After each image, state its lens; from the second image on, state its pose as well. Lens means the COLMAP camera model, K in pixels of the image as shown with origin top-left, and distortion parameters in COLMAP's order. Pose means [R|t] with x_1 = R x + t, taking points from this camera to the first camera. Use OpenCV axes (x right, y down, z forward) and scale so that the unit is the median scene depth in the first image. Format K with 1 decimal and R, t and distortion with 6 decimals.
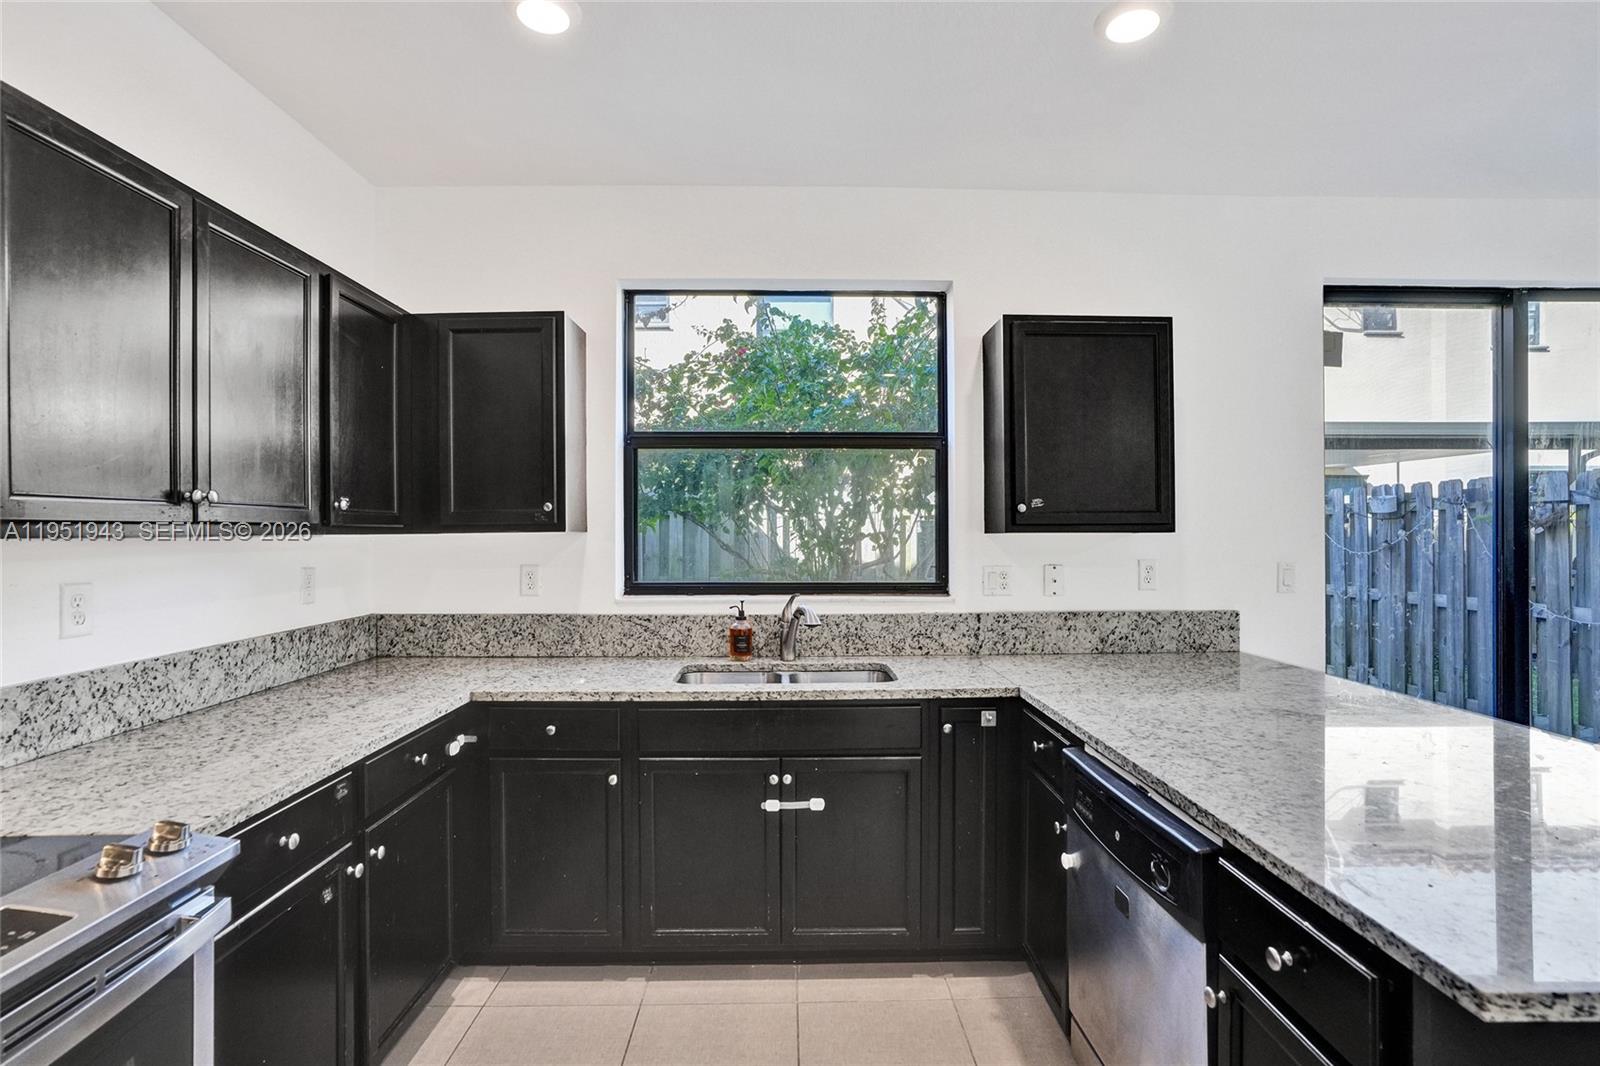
lens RADIAL K [[768.0, 0, 806.1], [0, 768.0, 531.1], [0, 0, 1]] dist [-0.021417, 0.000610]
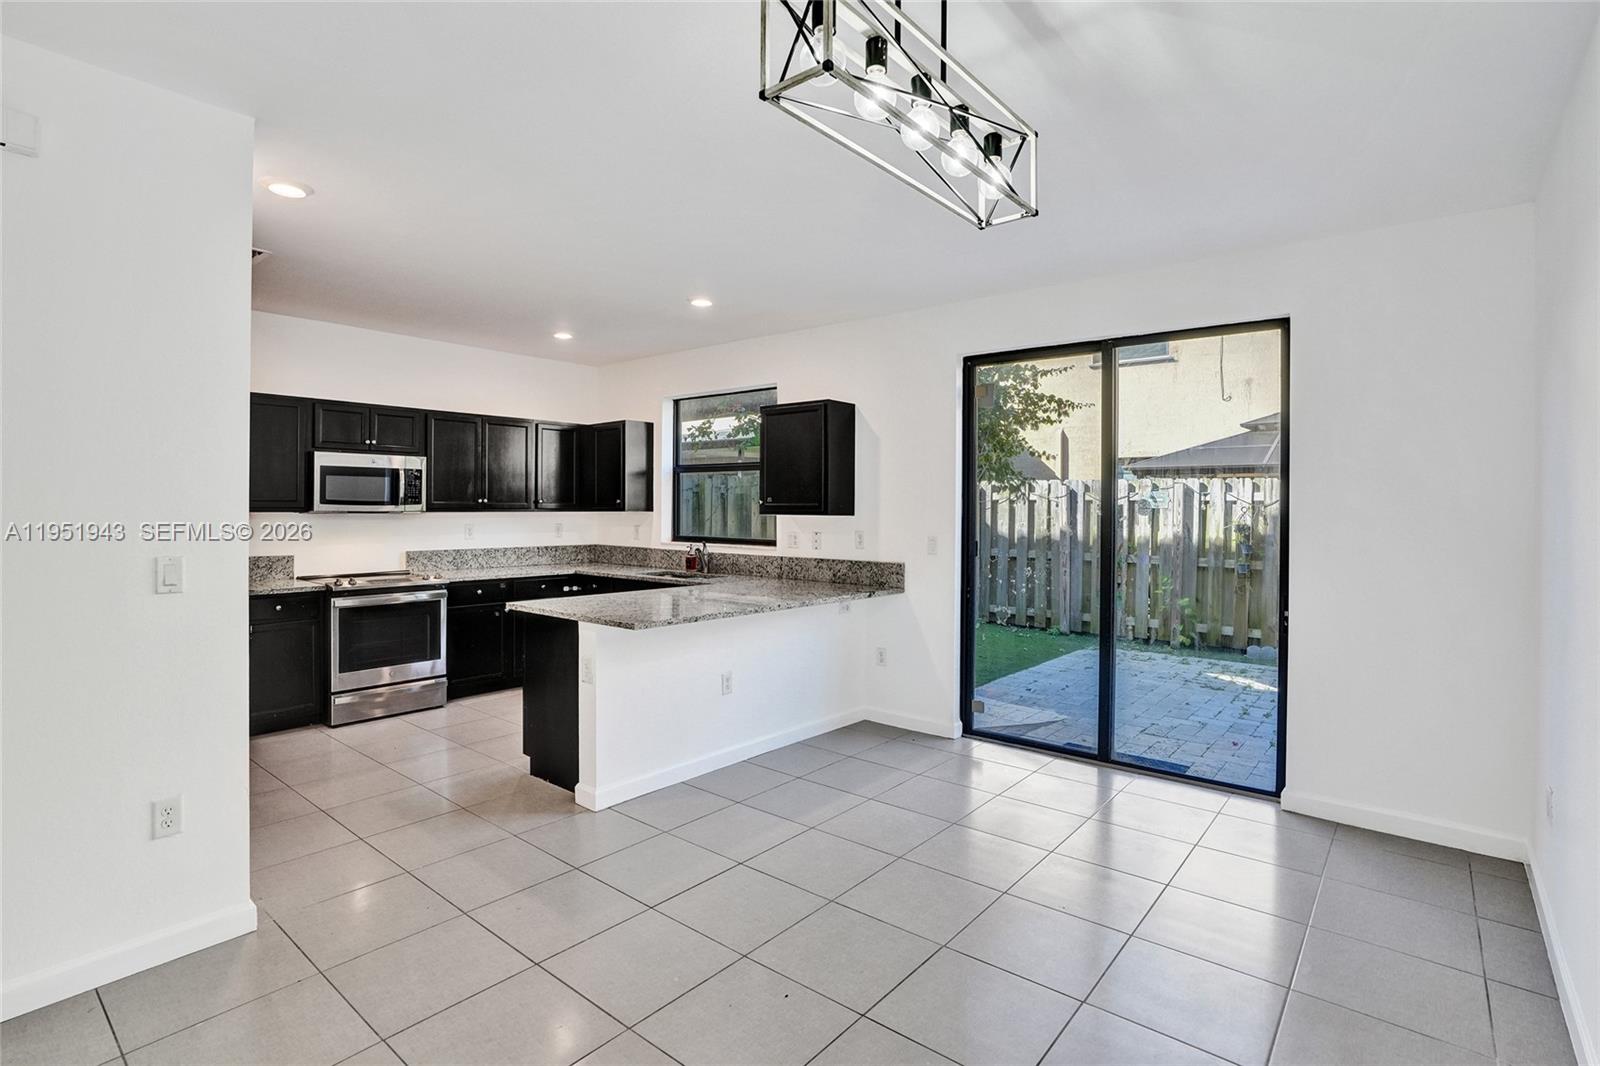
lens RADIAL K [[768.0, 0, 799.9], [0, 768.0, 520.8], [0, 0, 1]] dist [-0.021417, 0.000610]
pose [[0.744838, 0.017349, -0.667020, 1.568368], [-0.007522, 0.999817, 0.017606, -0.016039], [0.667203, -0.008096, 0.744832, -0.400341]]
